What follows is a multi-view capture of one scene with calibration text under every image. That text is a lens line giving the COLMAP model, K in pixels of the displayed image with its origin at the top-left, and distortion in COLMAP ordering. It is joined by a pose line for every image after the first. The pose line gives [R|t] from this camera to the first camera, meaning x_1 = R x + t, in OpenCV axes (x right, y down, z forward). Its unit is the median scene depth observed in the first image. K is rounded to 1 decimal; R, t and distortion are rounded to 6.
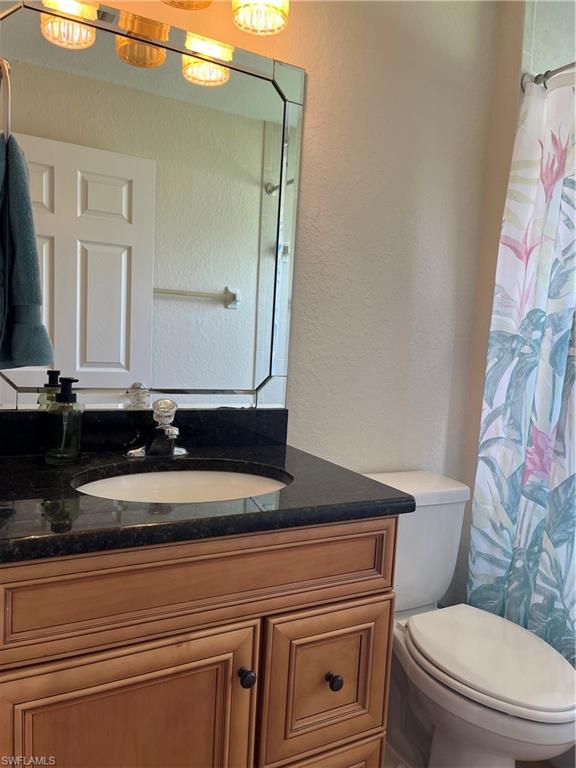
lens RADIAL K [[584.0, 0, 288.0], [0, 584.0, 384.0], [0, 0, 1]] dist [0.079783, -0.114002]
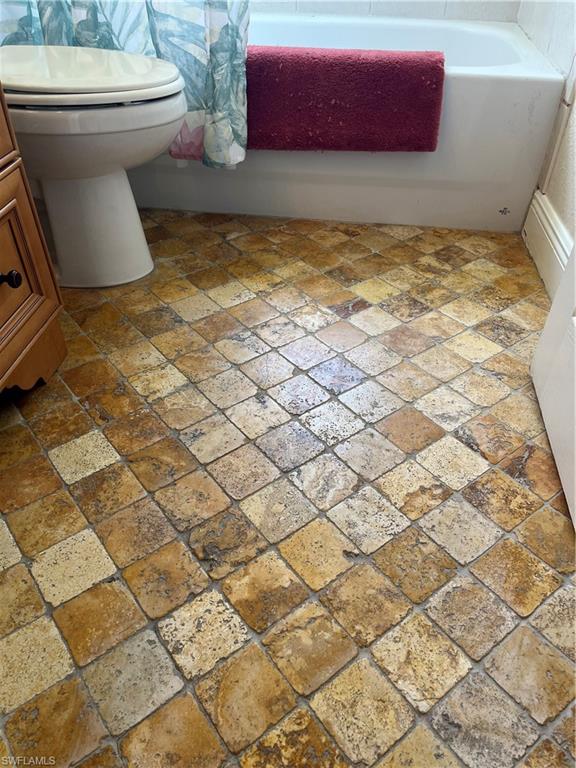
lens RADIAL K [[568.5, 0, 290.4], [0, 568.5, 395.0], [0, 0, 1]] dist [0.073122, -0.107299]
pose [[0.592519, -0.562481, 0.576659, -0.173656], [0.086278, 0.756046, 0.648807, 0.251493], [-0.800923, -0.334678, 0.496502, 0.152304]]
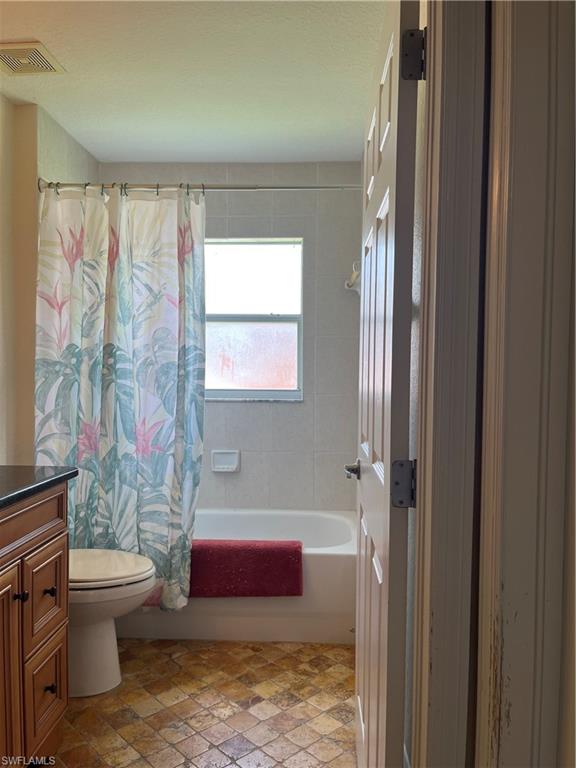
lens RADIAL K [[583.4, 0, 290.9], [0, 583.4, 392.0], [0, 0, 1]] dist [0.079934, -0.112520]
pose [[0.523396, -0.084821, 0.847857, -0.560511], [0.091209, 0.994893, 0.043226, -0.019152], [-0.847194, 0.054708, 0.528460, -0.249405]]
